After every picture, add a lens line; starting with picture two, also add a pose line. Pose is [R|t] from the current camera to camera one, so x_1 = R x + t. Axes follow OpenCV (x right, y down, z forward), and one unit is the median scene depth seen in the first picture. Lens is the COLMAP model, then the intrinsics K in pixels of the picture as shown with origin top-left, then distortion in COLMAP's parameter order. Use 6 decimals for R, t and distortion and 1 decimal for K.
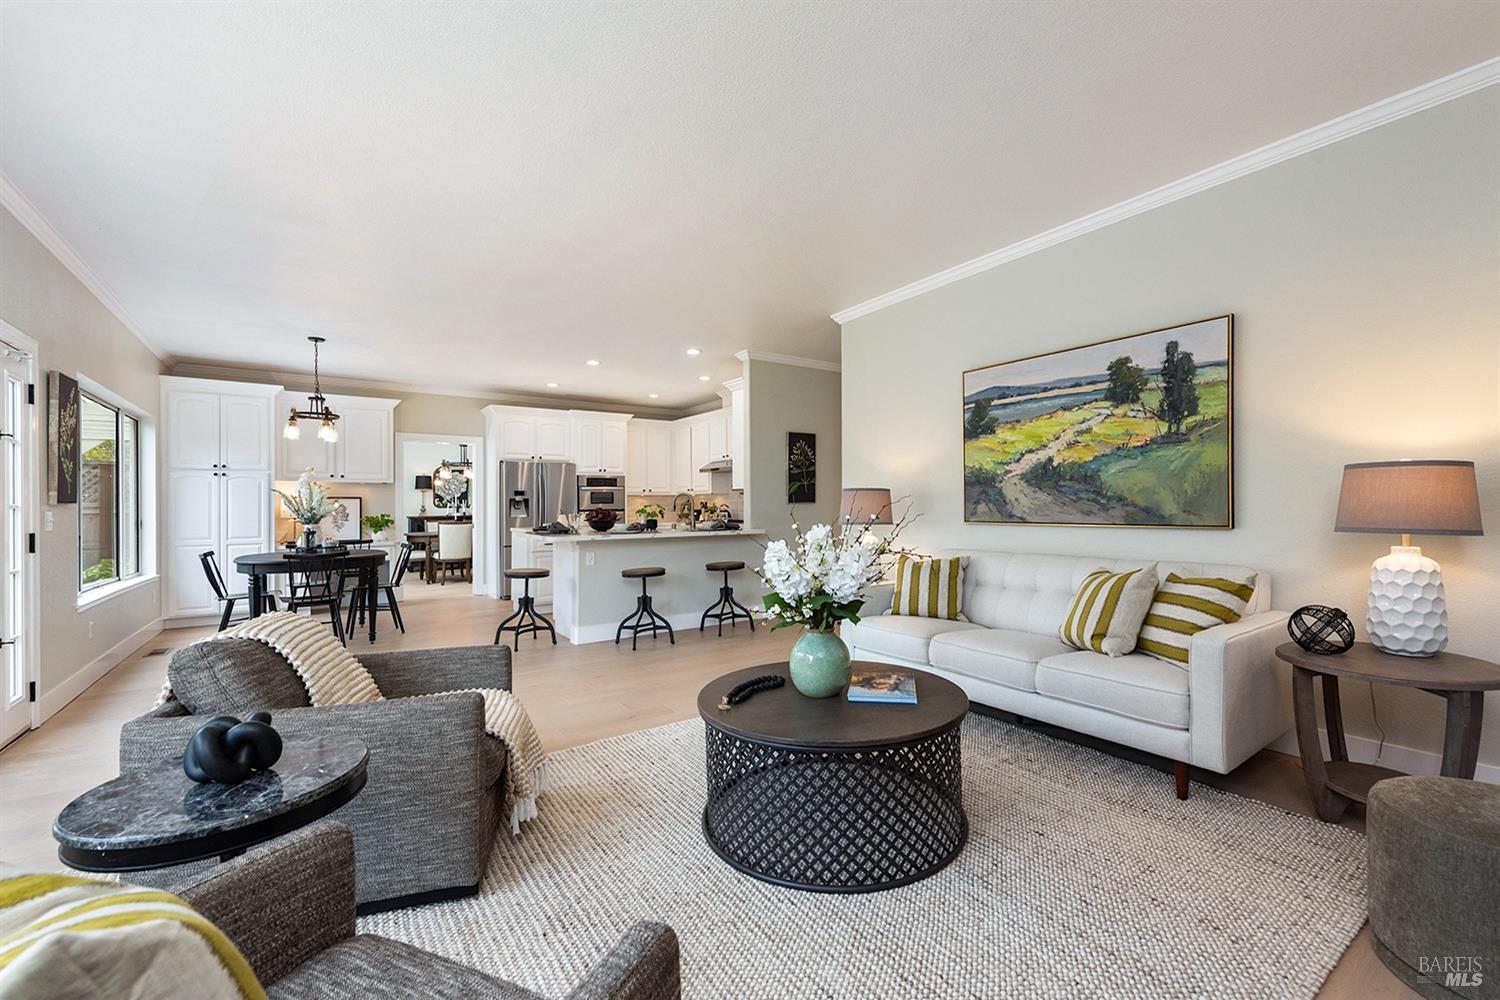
lens RADIAL K [[607.2, 0, 761.4], [0, 607.2, 504.4], [0, 0, 1]] dist [0.008004, -0.000896]
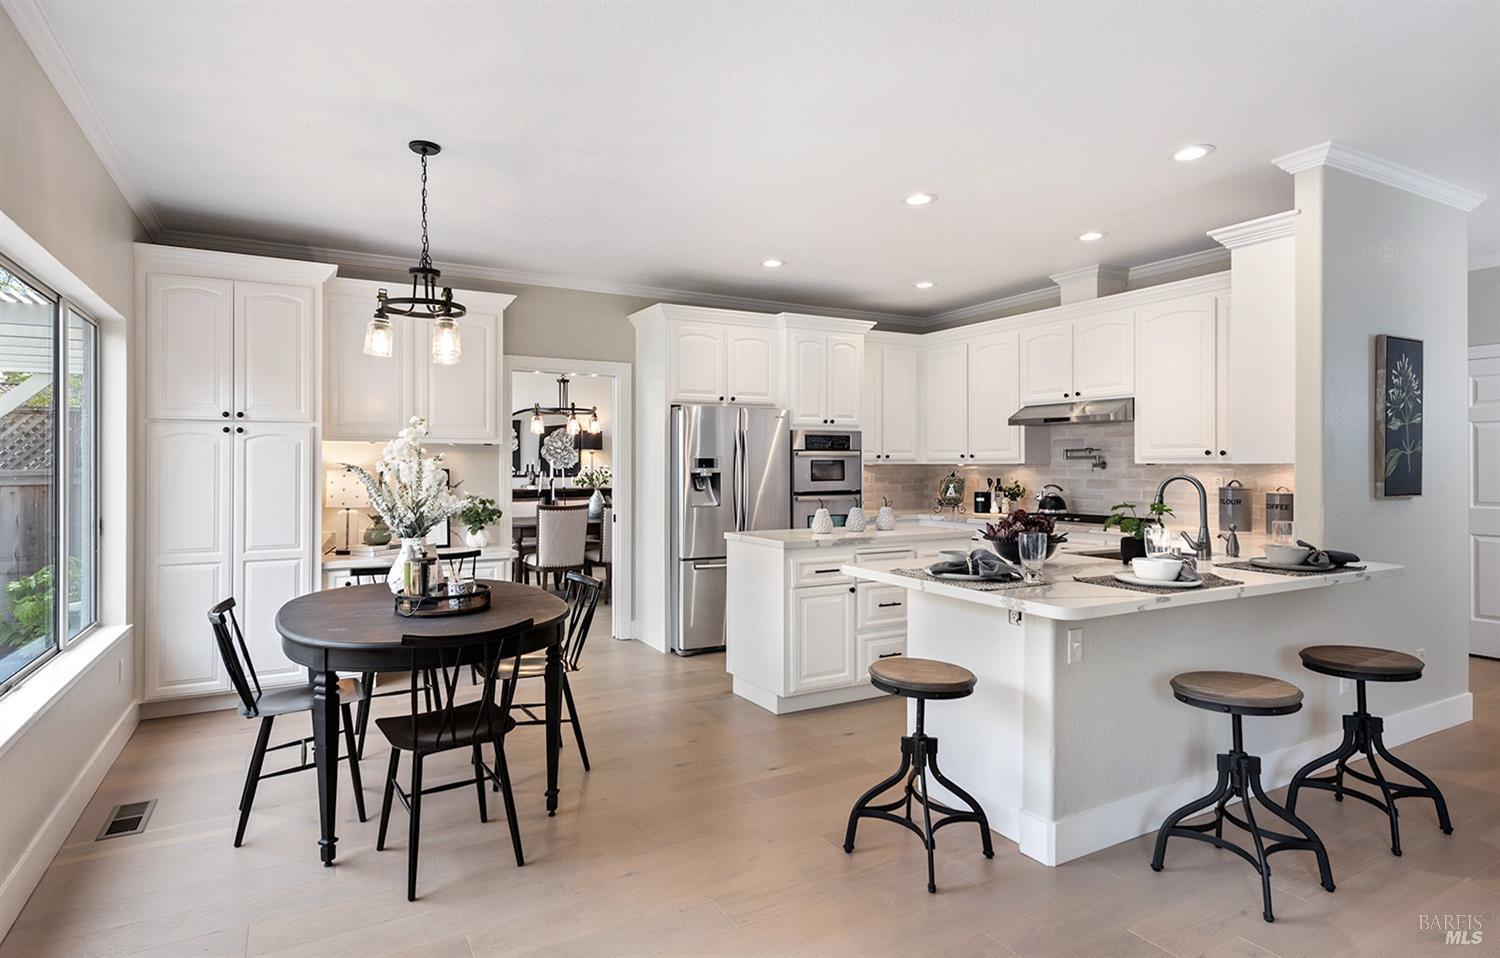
lens RADIAL K [[833.0, 0, 744.9], [0, 833.0, 471.0], [0, 0, 1]] dist [0.015764, 0.001223]
pose [[0.987981, 0.009708, -0.154269, -0.304979], [-0.008900, 0.999943, 0.005928, -0.019742], [0.154318, -0.004483, 0.988011, 0.315727]]
